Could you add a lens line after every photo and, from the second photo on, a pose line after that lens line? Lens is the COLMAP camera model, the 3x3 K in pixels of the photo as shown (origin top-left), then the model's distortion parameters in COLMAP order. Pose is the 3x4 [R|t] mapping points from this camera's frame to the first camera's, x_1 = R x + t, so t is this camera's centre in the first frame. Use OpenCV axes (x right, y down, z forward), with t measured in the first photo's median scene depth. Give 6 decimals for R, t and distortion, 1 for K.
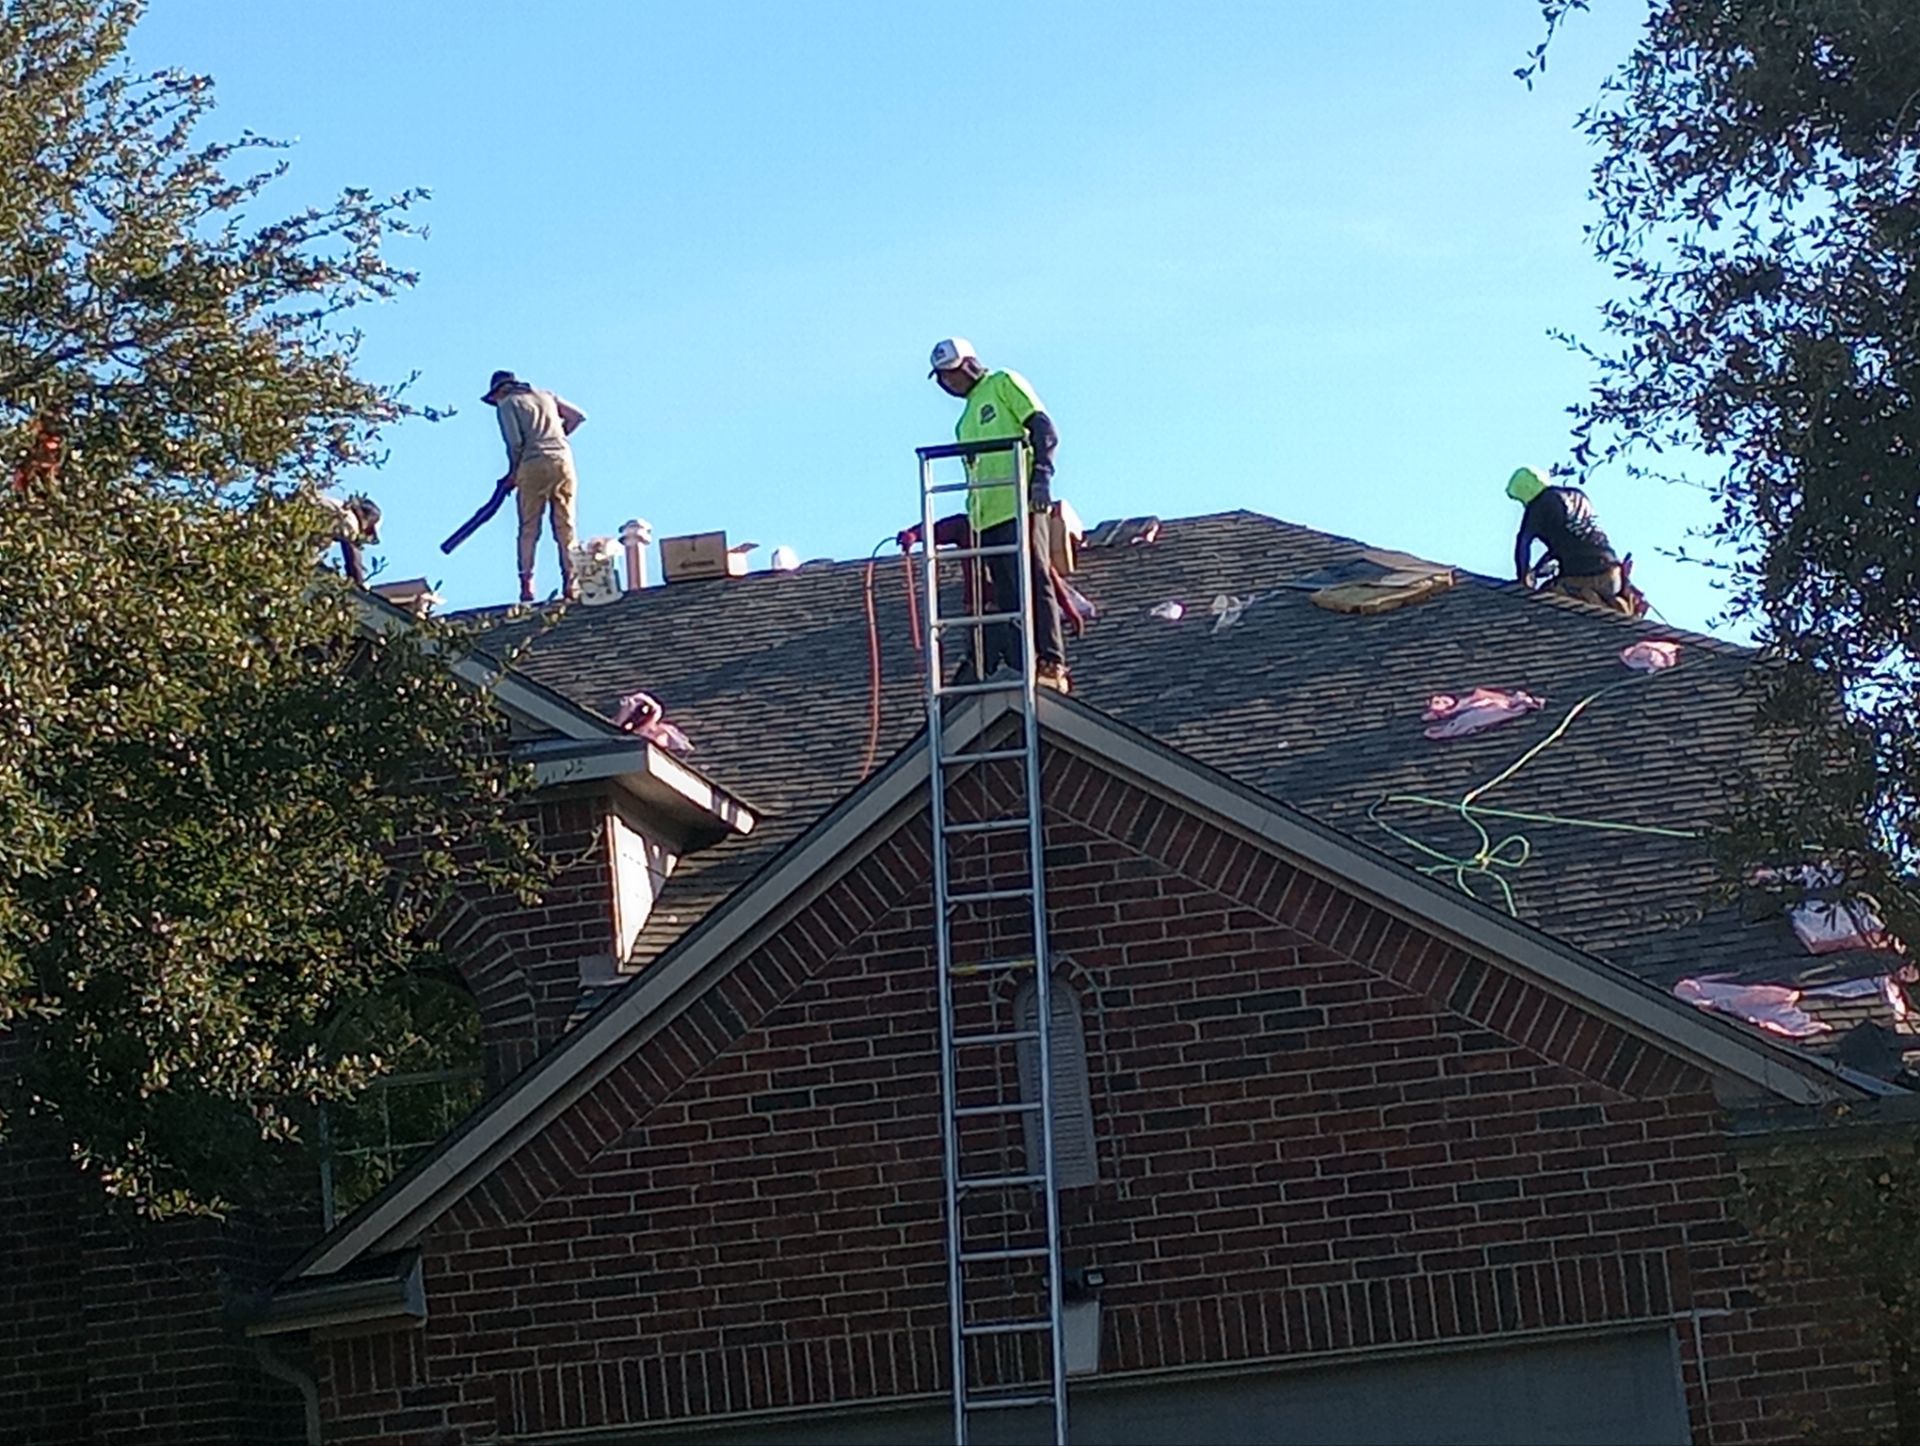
lens RADIAL K [[5029.8, 0, 959.8], [0, 5029.8, 721.4], [0, 0, 1]] dist [0.148858, 0.000000]
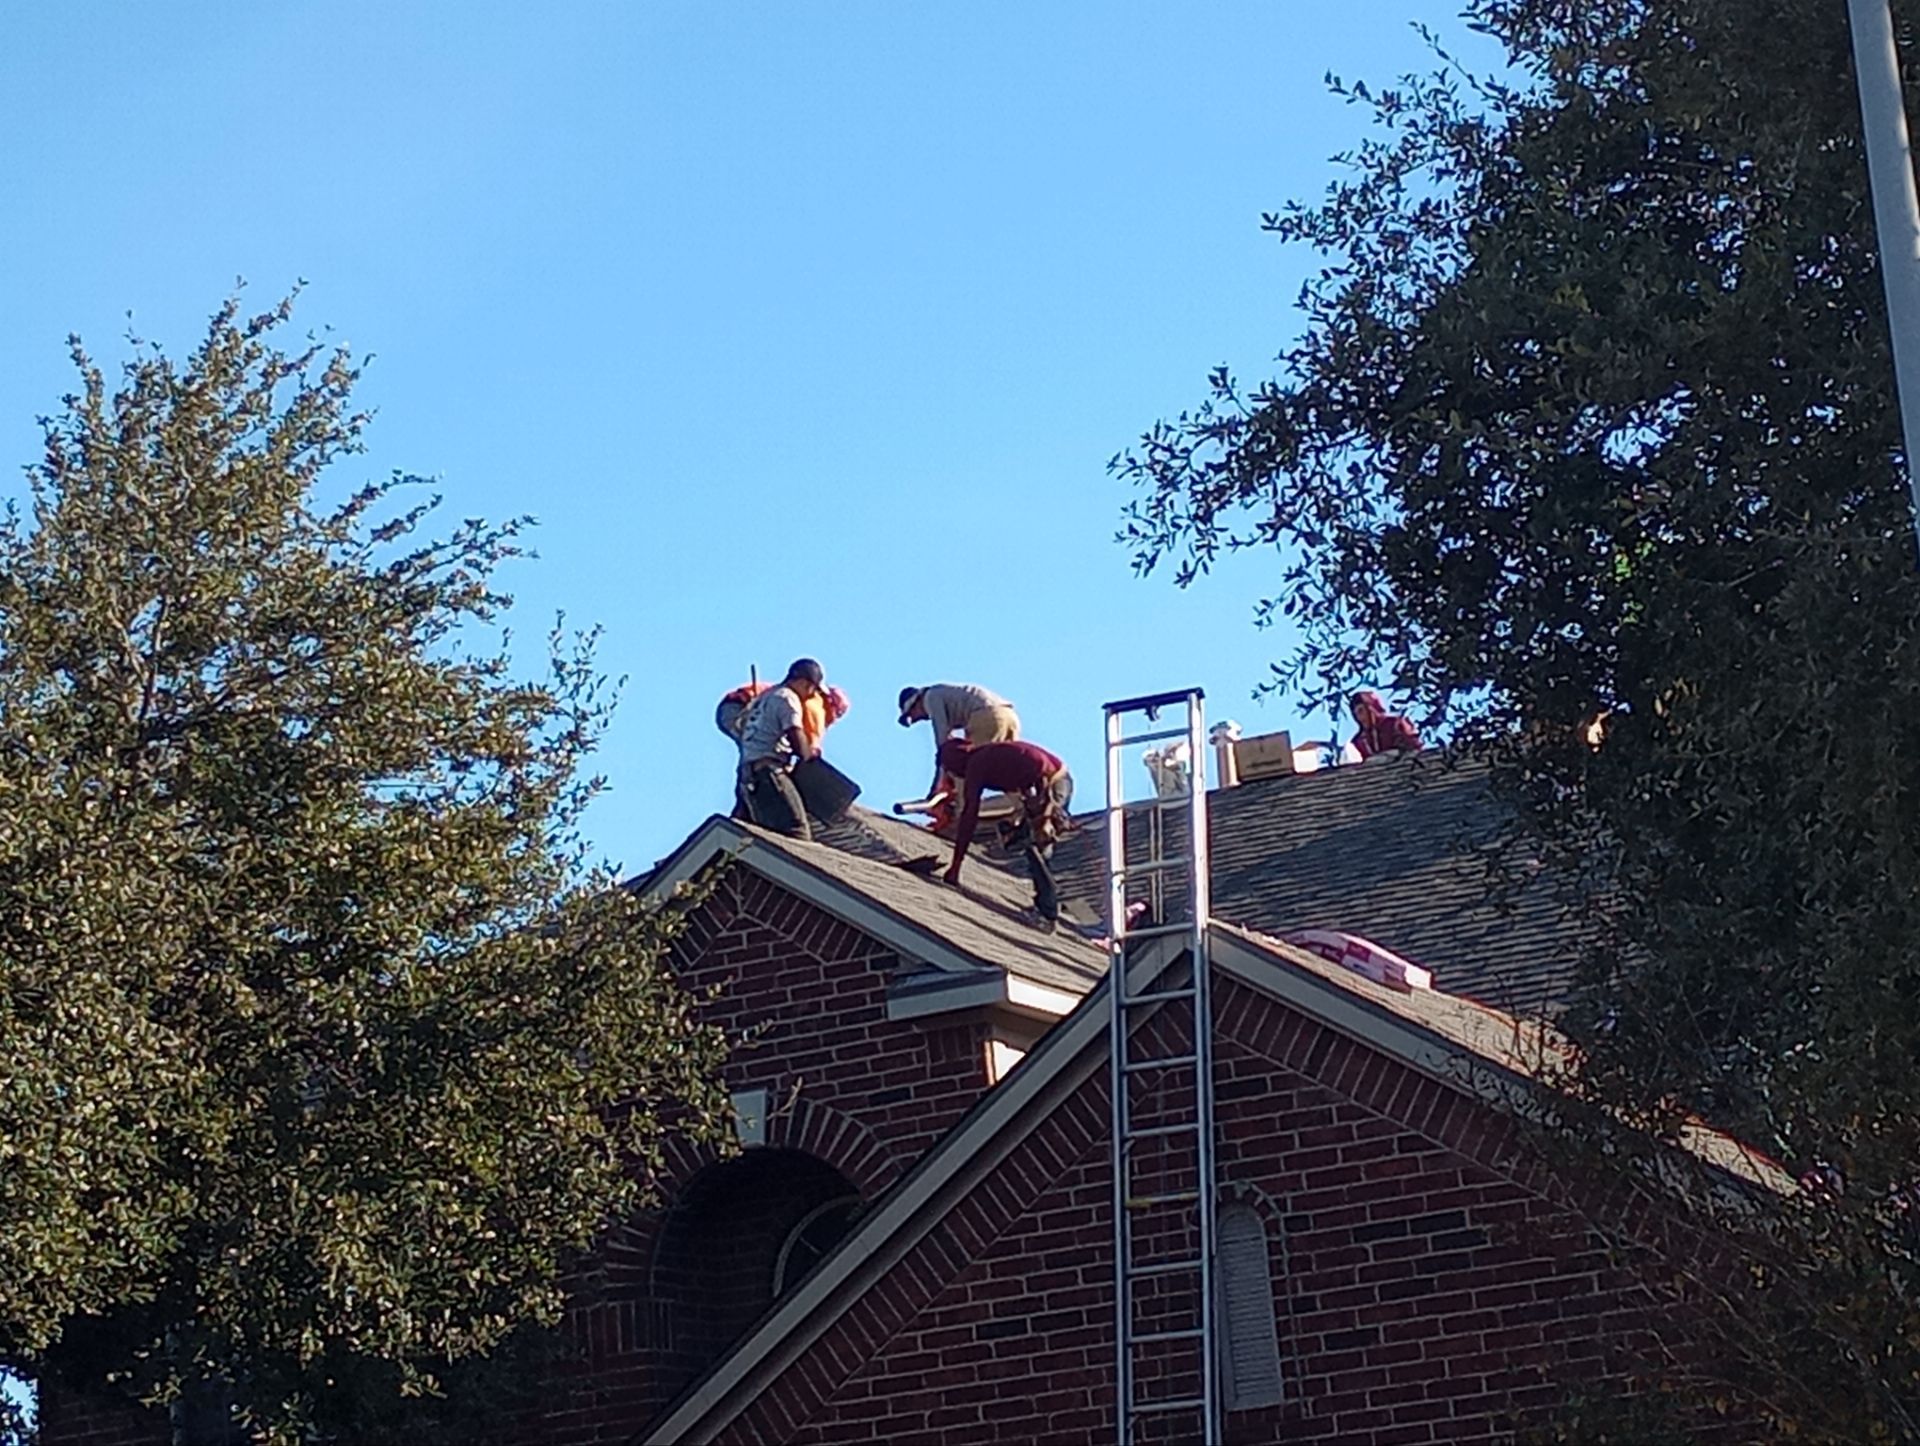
lens RADIAL K [[5029.8, 0, 959.9], [0, 5029.8, 723.8], [0, 0, 1]] dist [0.148858, 0.000000]
pose [[0.966513, -0.057224, -0.250158, 0.232769], [0.052364, 0.998288, -0.026045, -0.024954], [0.251220, 0.012073, 0.967855, -0.029646]]
